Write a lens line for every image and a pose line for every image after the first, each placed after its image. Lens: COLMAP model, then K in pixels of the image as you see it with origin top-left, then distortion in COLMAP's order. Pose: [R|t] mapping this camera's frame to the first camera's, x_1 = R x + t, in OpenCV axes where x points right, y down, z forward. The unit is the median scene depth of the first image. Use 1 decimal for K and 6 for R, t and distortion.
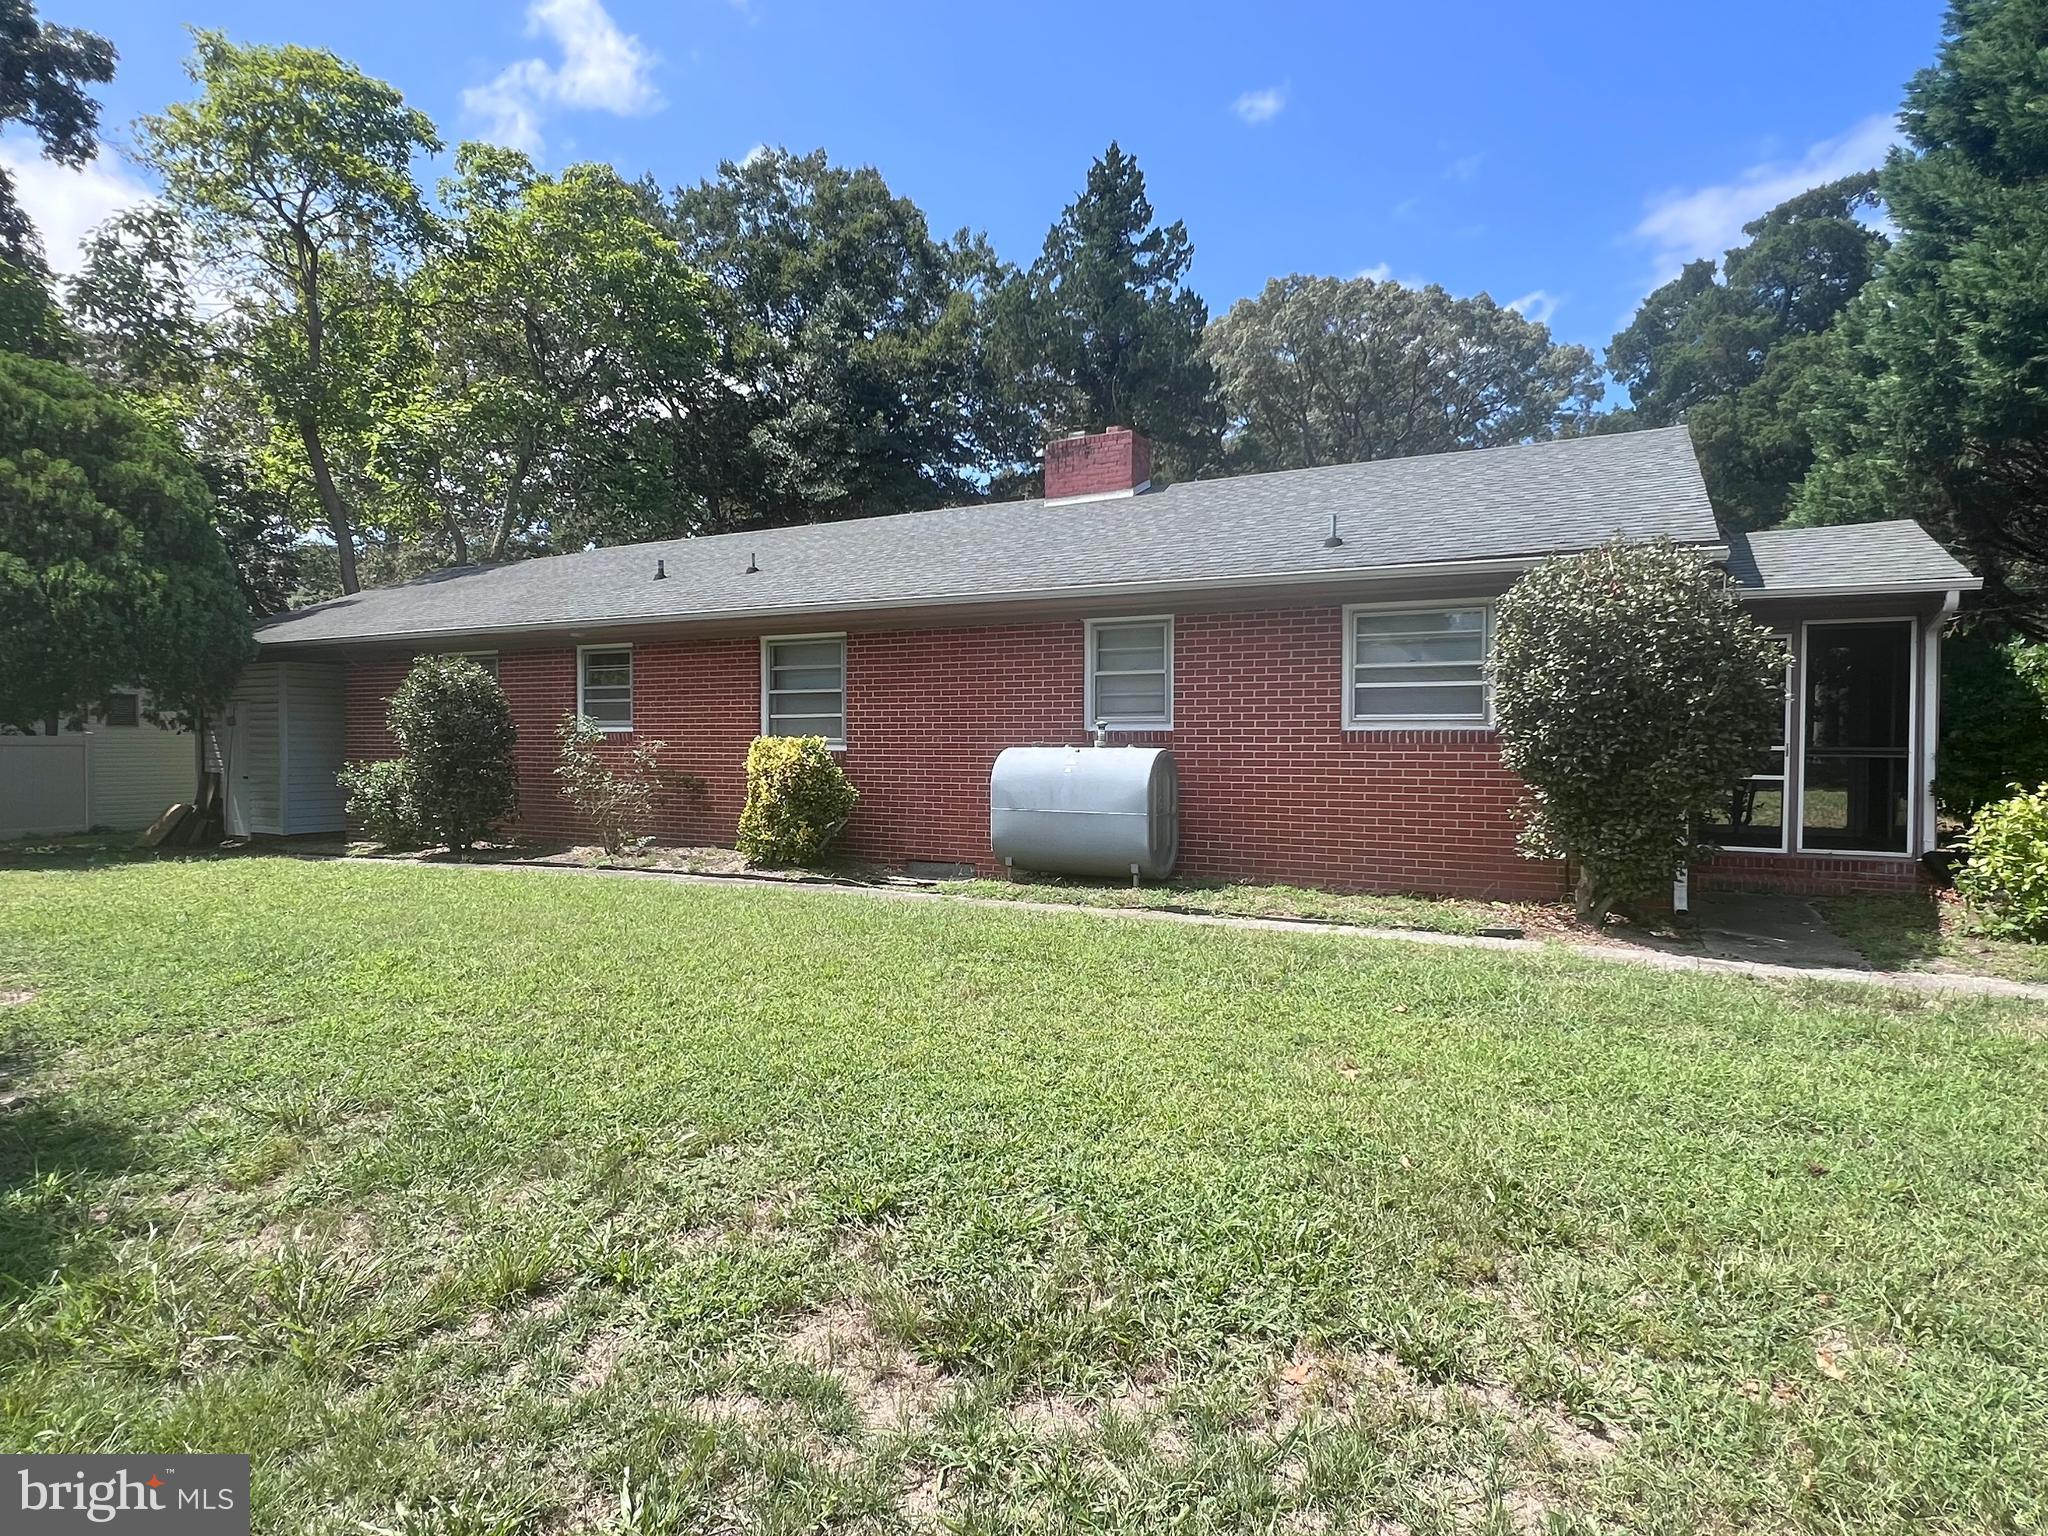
lens RADIAL K [[1134.8, 0, 1024.0], [0, 1134.8, 768.0], [0, 0, 1]] dist [-0.001155, 0.001211]
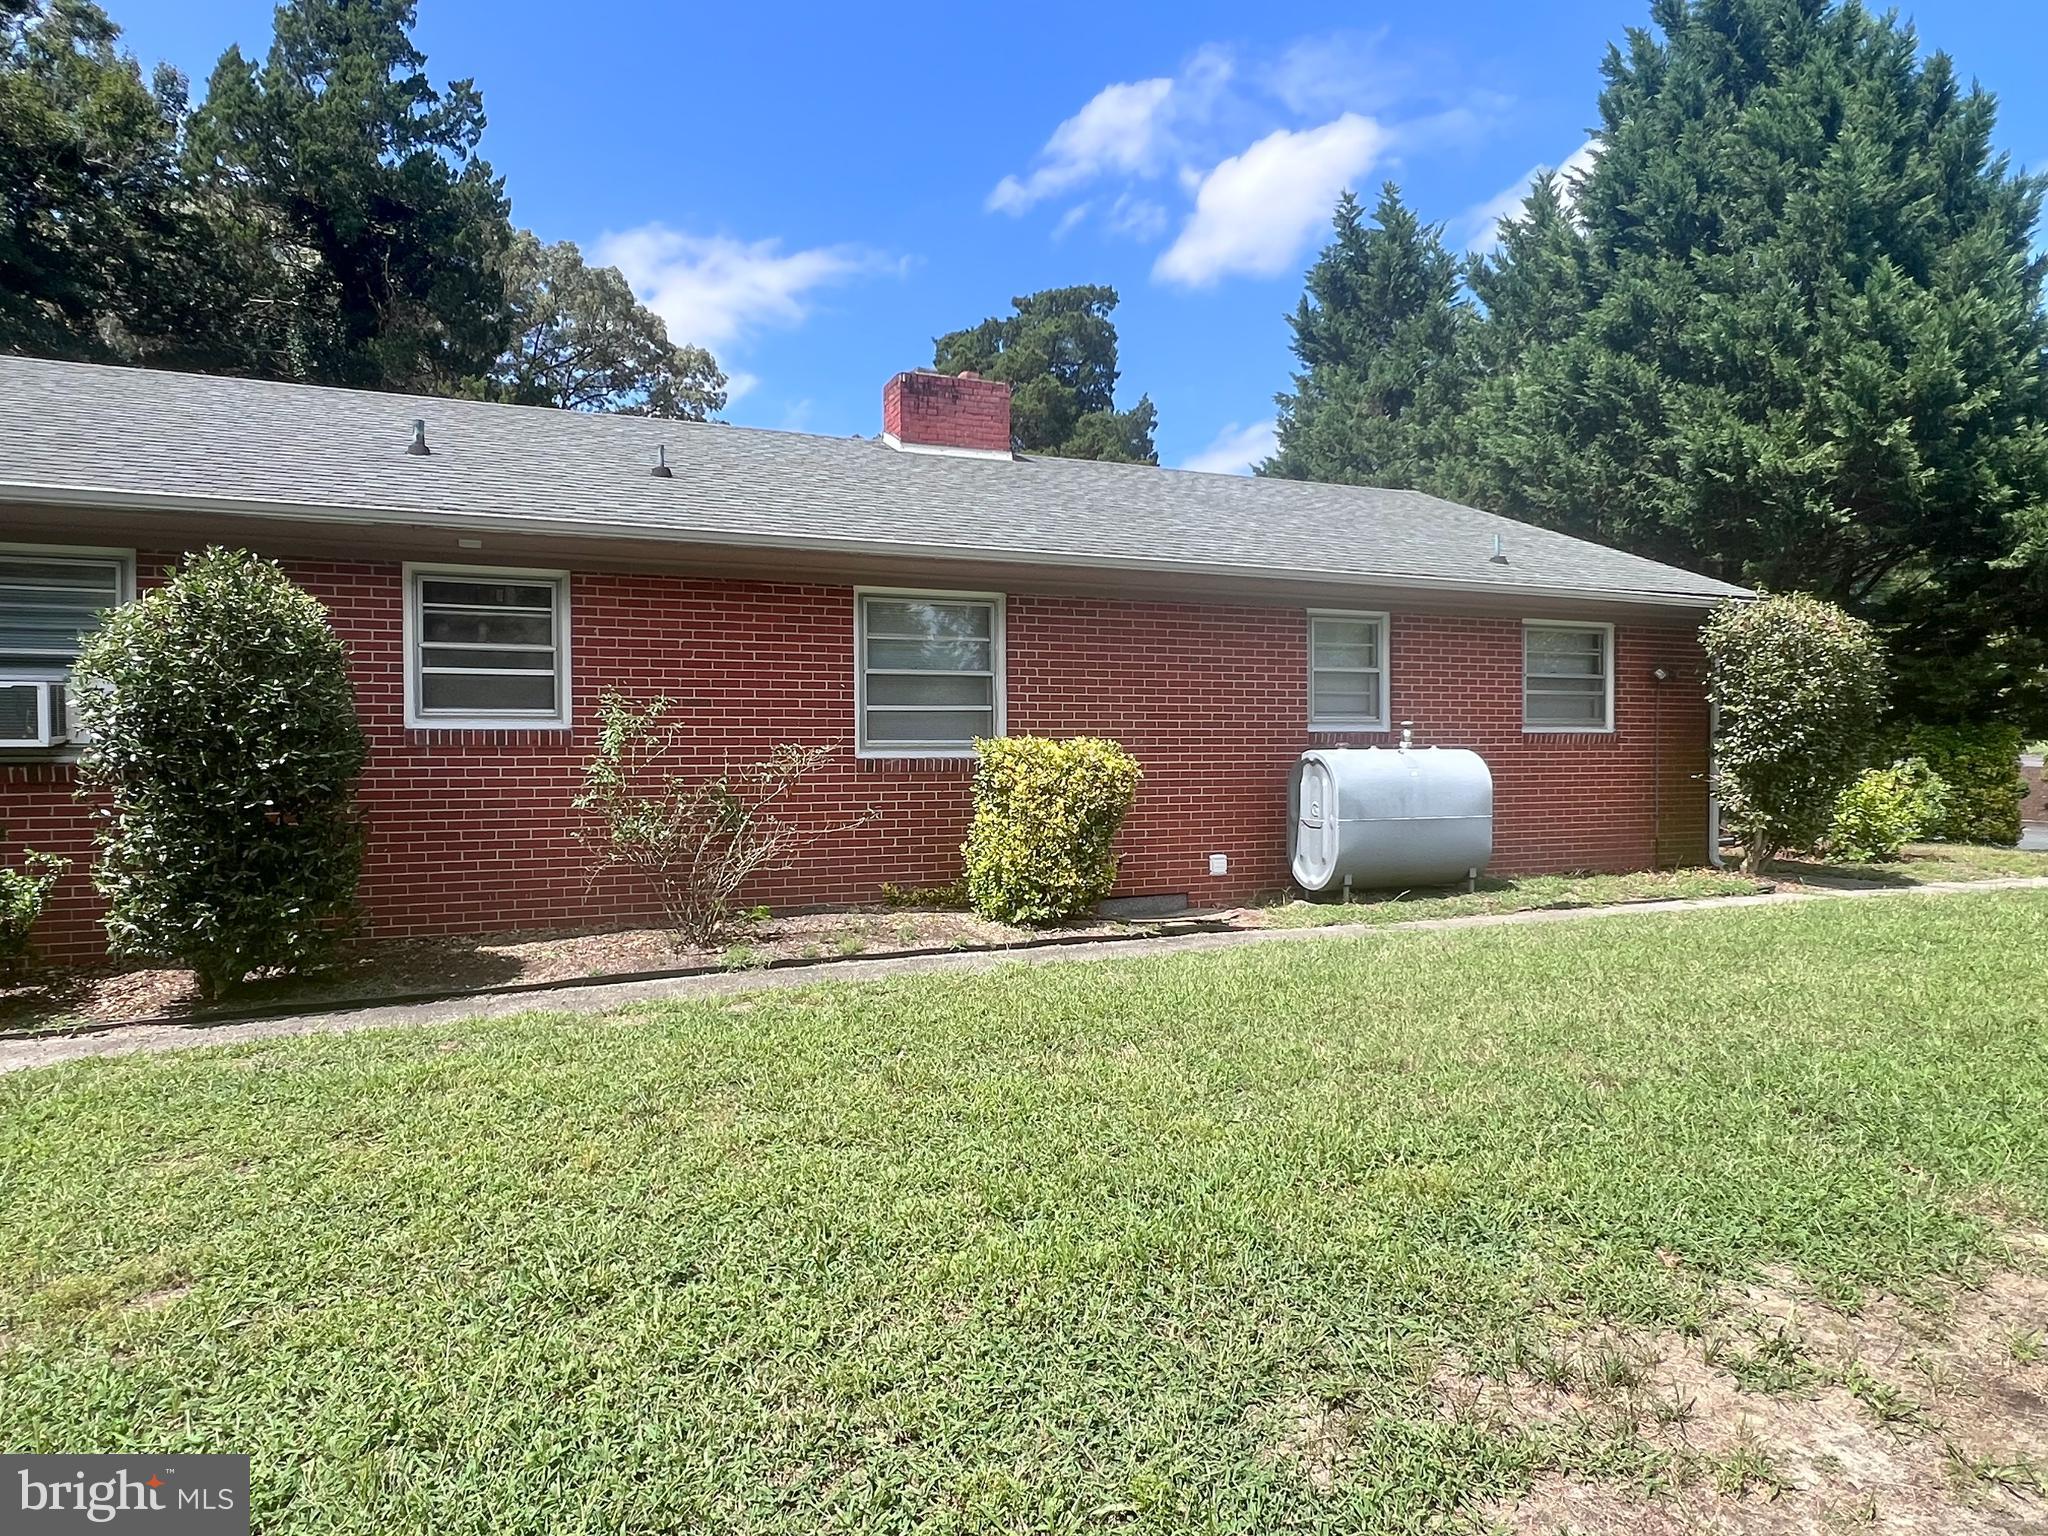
lens RADIAL K [[1222.9, 0, 1024.0], [0, 1222.9, 768.0], [0, 0, 1]] dist [-0.000106, 0.000026]
pose [[0.629525, -0.016438, 0.776806, -0.662946], [0.023419, 0.999723, 0.002177, -0.008812], [-0.776627, 0.016821, 0.629736, 0.438832]]
